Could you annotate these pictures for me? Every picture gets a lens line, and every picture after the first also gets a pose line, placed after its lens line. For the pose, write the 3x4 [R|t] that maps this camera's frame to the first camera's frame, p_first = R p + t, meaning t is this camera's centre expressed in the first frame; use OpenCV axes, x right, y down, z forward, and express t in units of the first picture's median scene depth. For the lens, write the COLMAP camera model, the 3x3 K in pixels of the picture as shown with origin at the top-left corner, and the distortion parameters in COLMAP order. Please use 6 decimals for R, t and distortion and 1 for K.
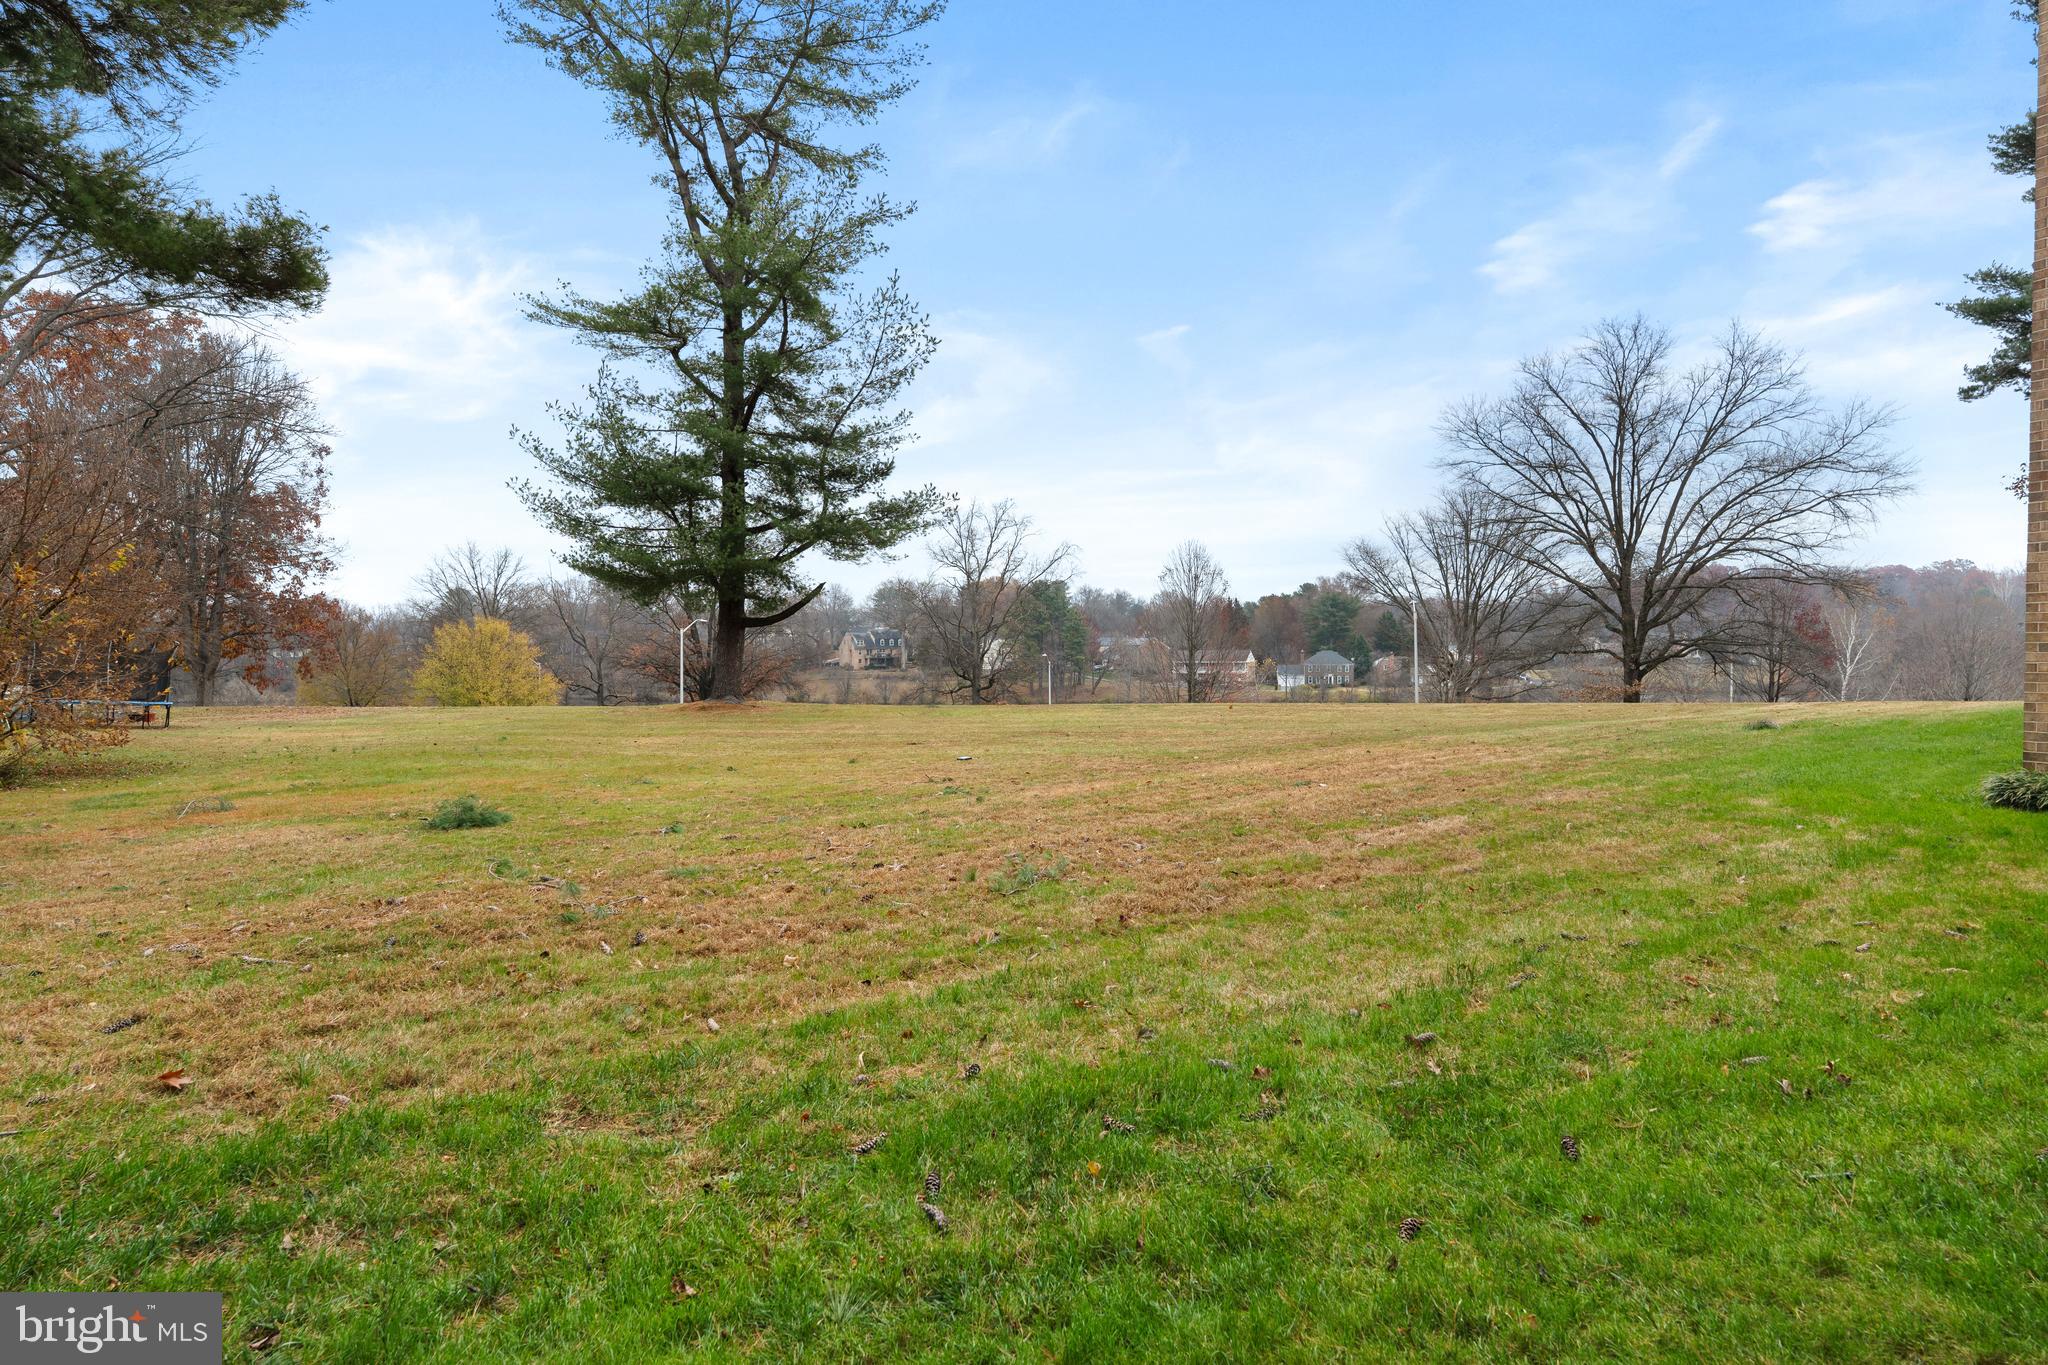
lens RADIAL K [[1164.4, 0, 1019.2], [0, 1164.4, 679.9], [0, 0, 1]] dist [-0.005711, -0.001226]
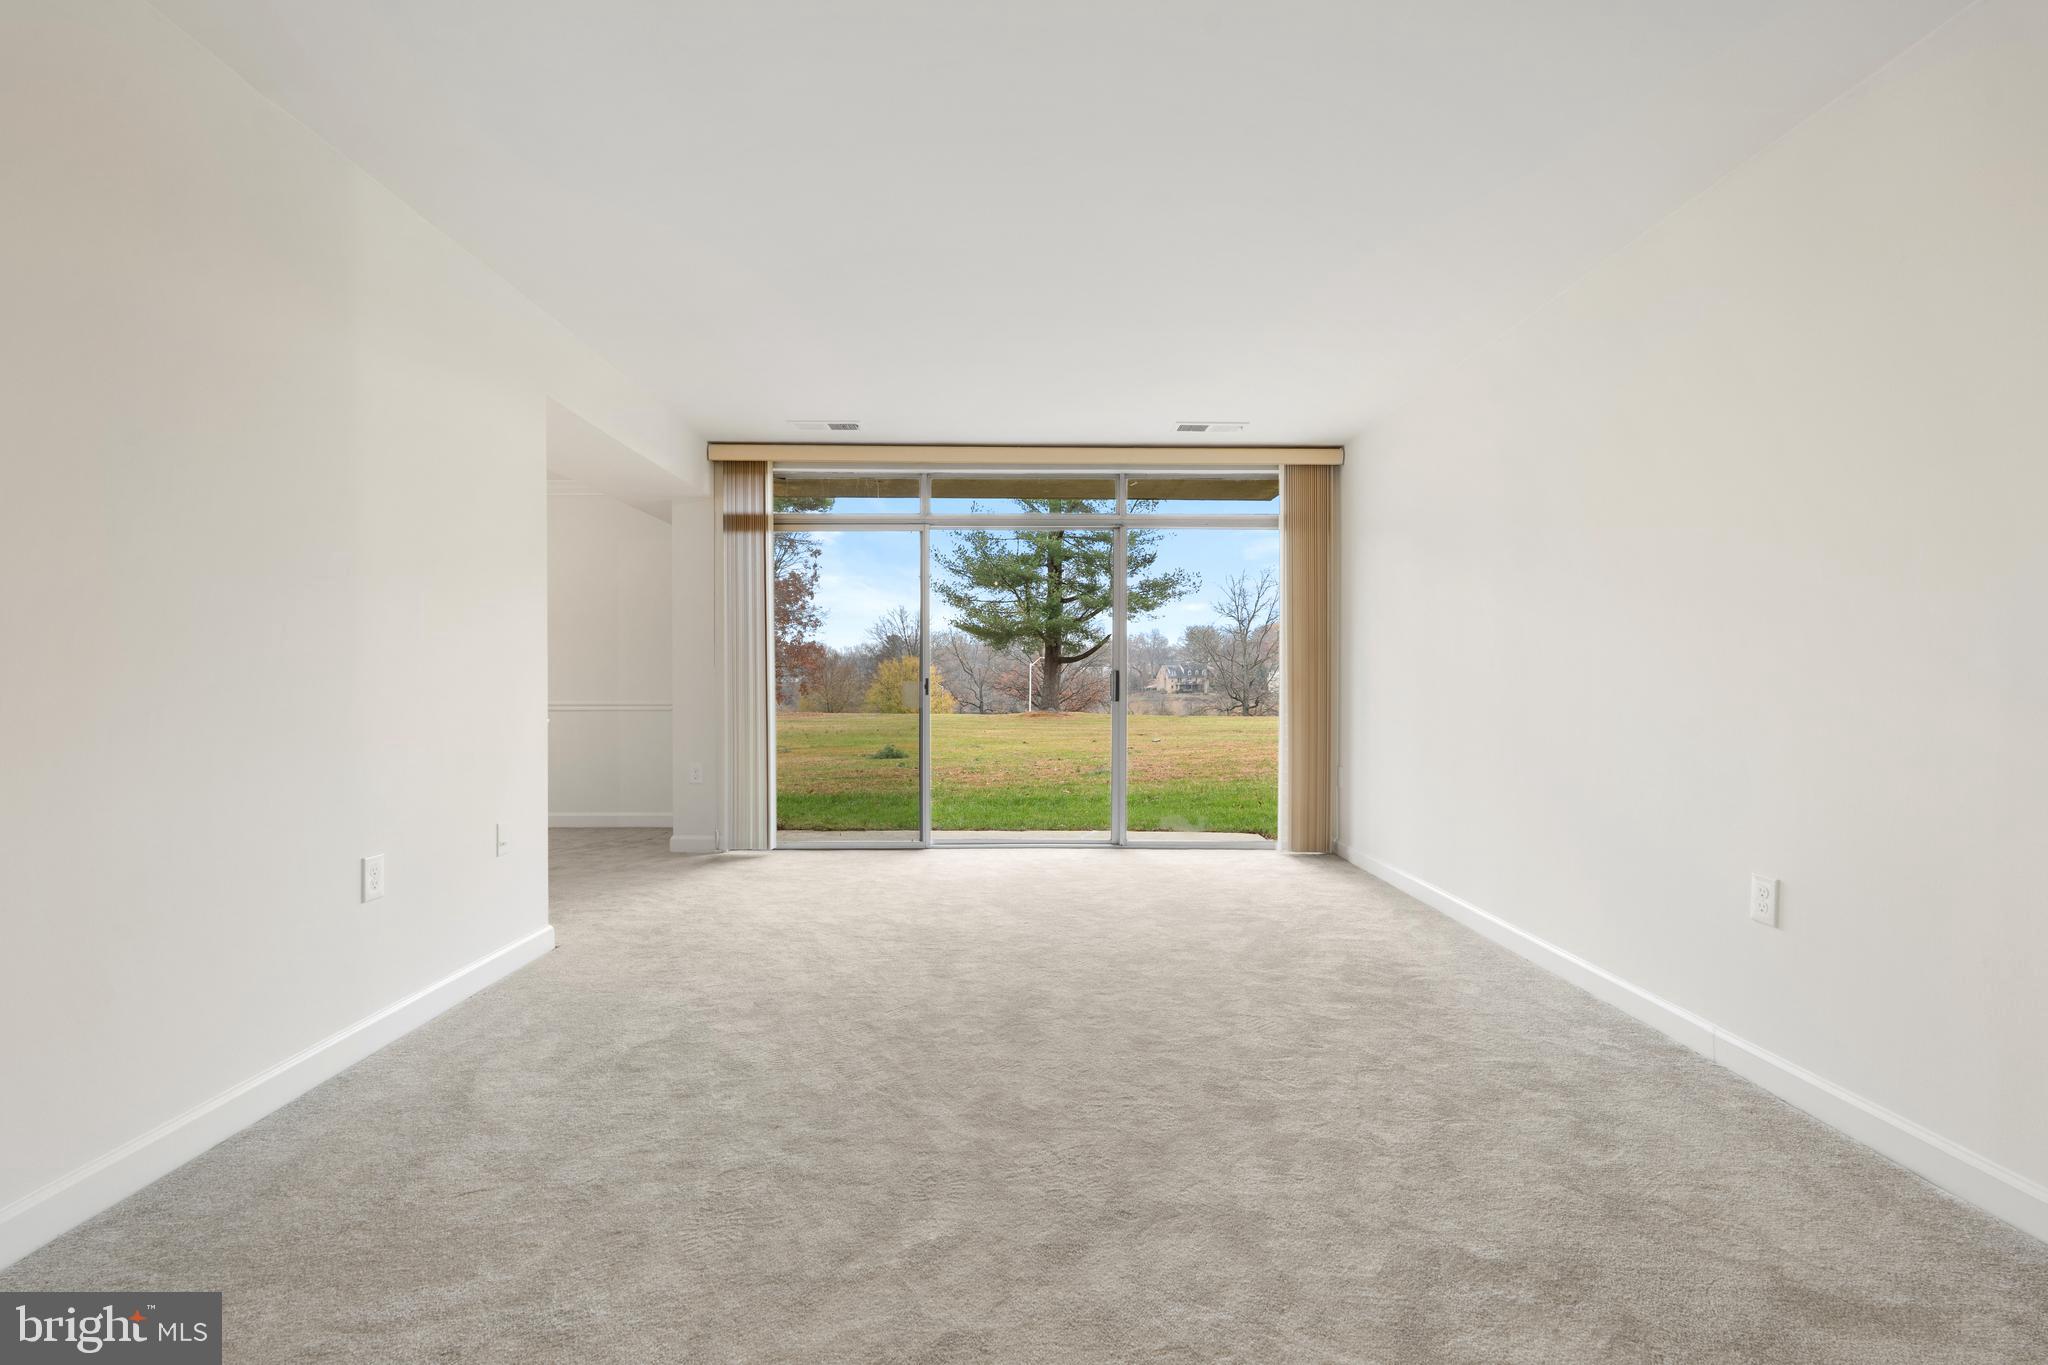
lens RADIAL K [[902.7, 0, 1022.5], [0, 902.7, 684.1], [0, 0, 1]] dist [-0.001826, 0.000303]
pose [[0.953104, 0.005272, -0.302596, 0.072460], [-0.011135, 0.999782, -0.017652, 0.003767], [0.302437, 0.020194, 0.952956, -0.143586]]
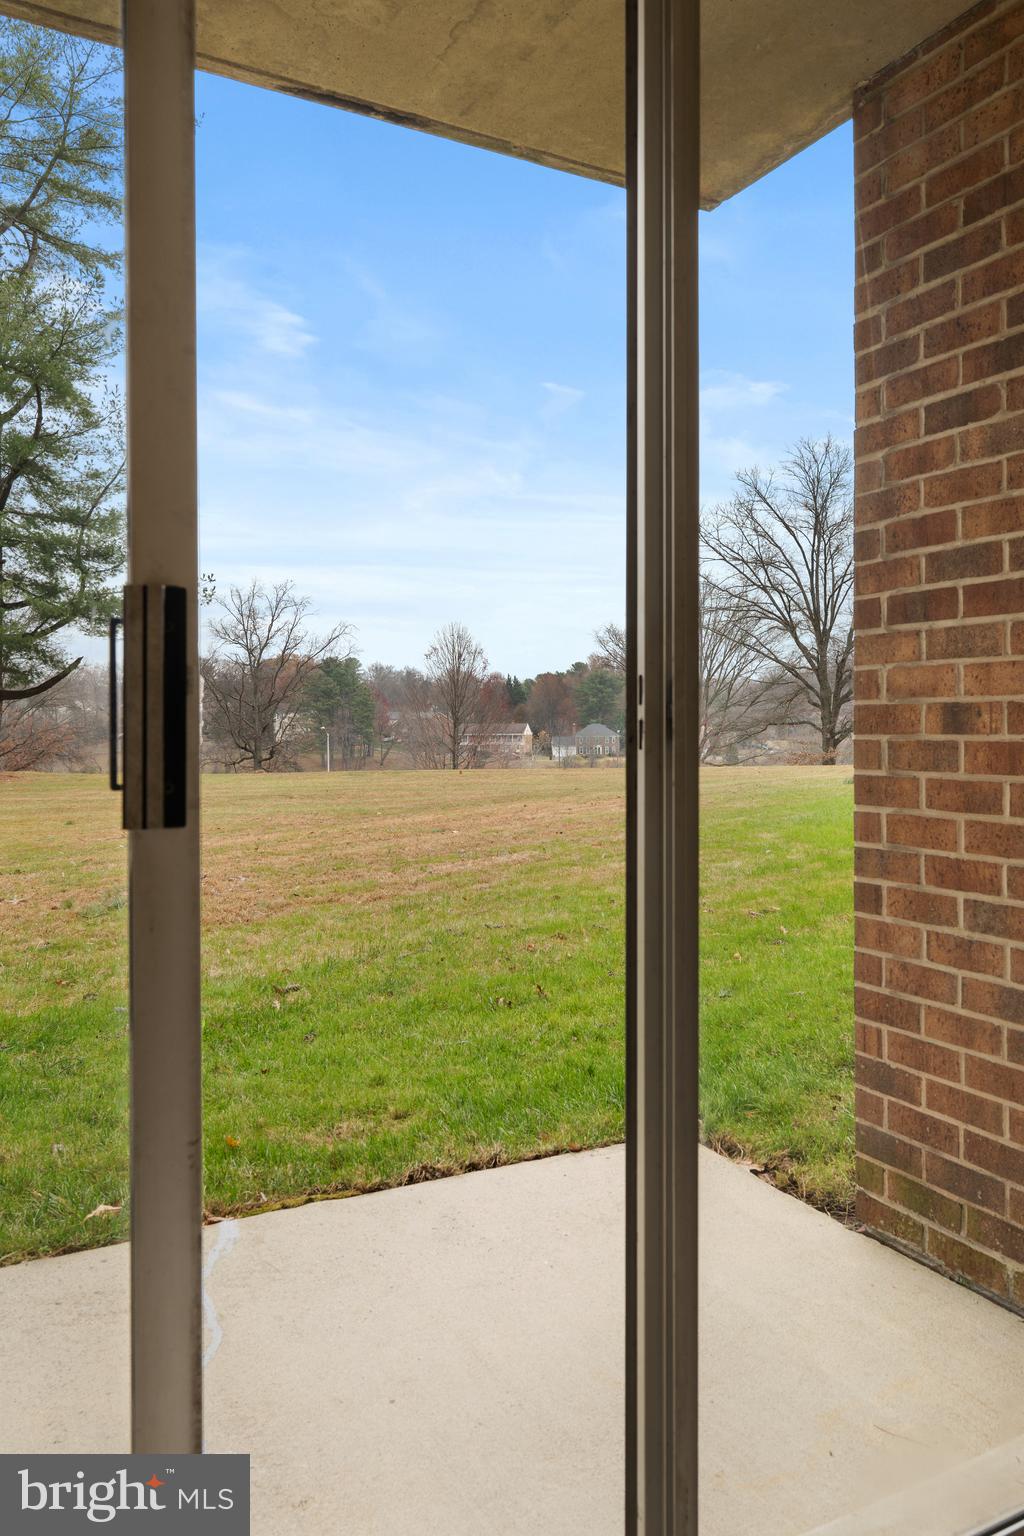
lens RADIAL K [[1095.9, 0, 512.5], [0, 1095.9, 722.7], [0, 0, 1]] dist [-0.001090, 0.007008]
pose [[0.984501, -0.001501, 0.175372, 0.036726], [0.006160, 0.999642, -0.026025, 0.002670], [-0.175270, 0.026702, 0.984158, -0.030969]]
